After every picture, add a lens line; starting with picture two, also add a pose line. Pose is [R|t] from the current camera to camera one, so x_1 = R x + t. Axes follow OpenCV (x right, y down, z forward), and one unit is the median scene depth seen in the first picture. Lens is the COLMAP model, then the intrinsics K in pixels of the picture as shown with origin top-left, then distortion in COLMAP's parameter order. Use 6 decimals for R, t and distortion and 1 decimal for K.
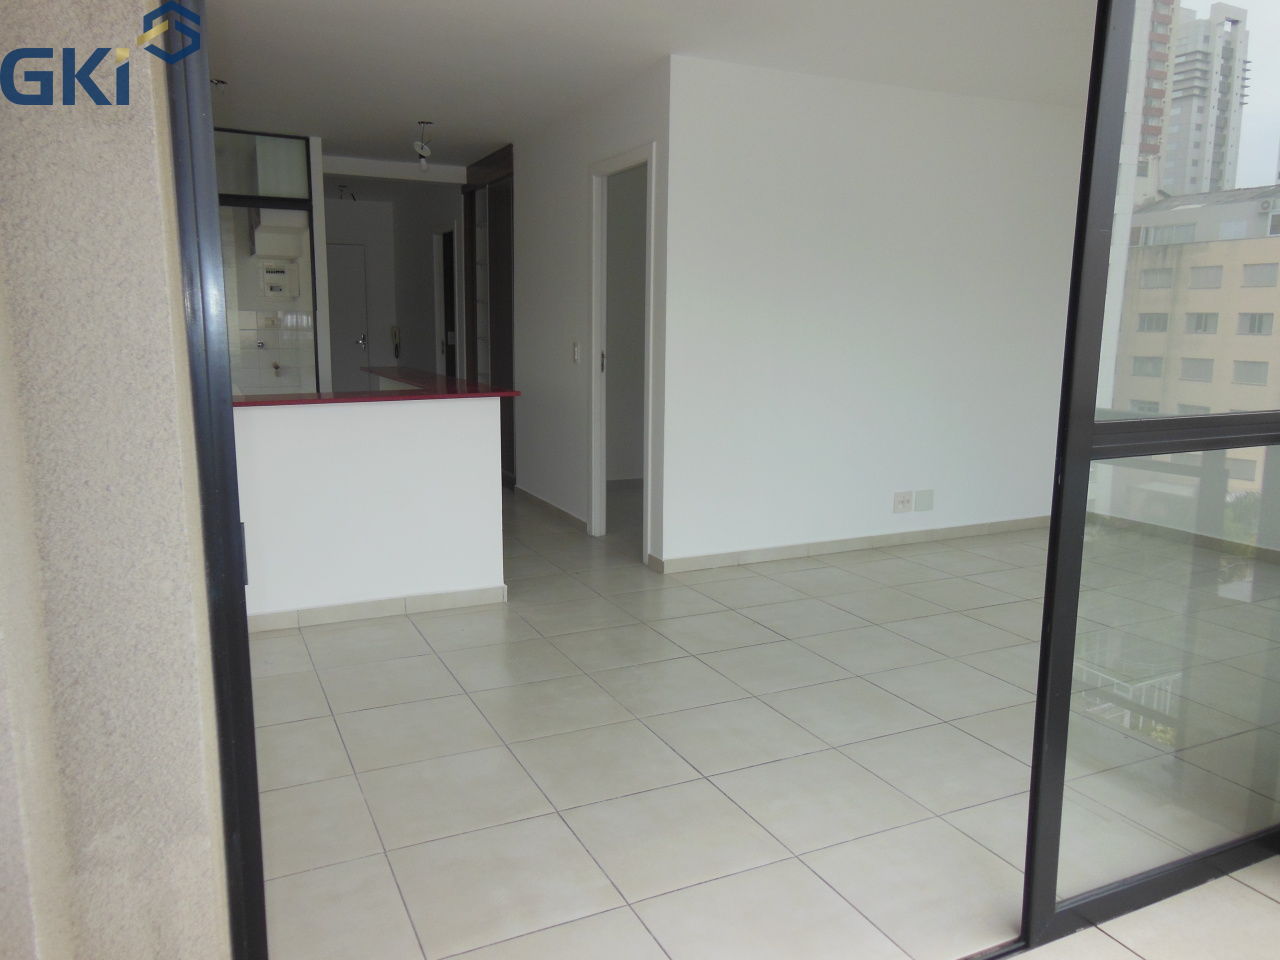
lens RADIAL K [[941.3, 0, 646.7], [0, 941.3, 480.5], [0, 0, 1]] dist [-0.036886, 0.103274]
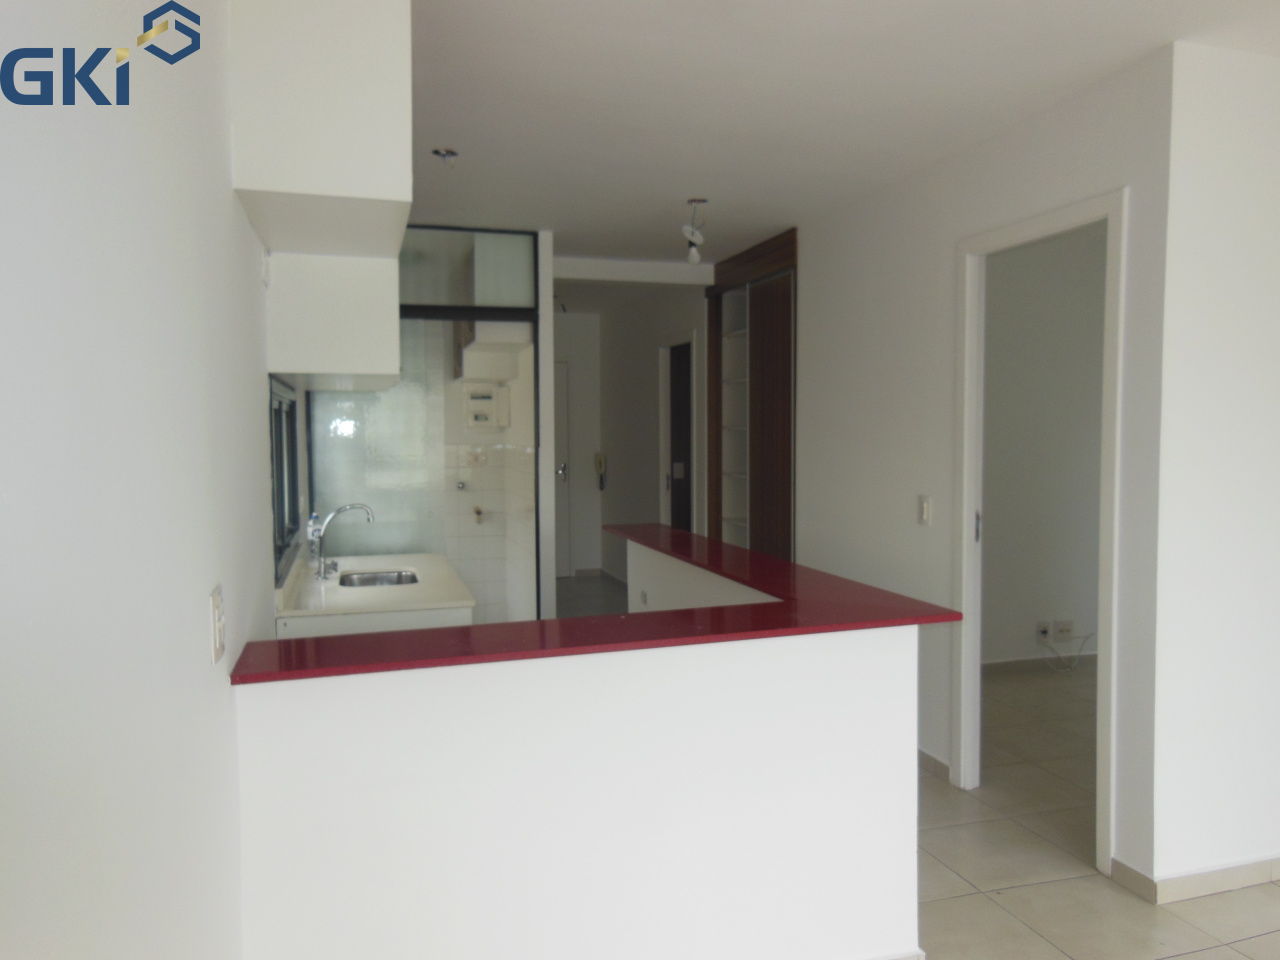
lens RADIAL K [[929.6, 0, 659.8], [0, 929.6, 476.5], [0, 0, 1]] dist [0.009989, 0.005397]
pose [[0.990584, -0.009027, -0.136611, -0.149642], [-0.006965, 0.993209, -0.116135, -0.068866], [0.136732, 0.115993, 0.983794, 0.261543]]
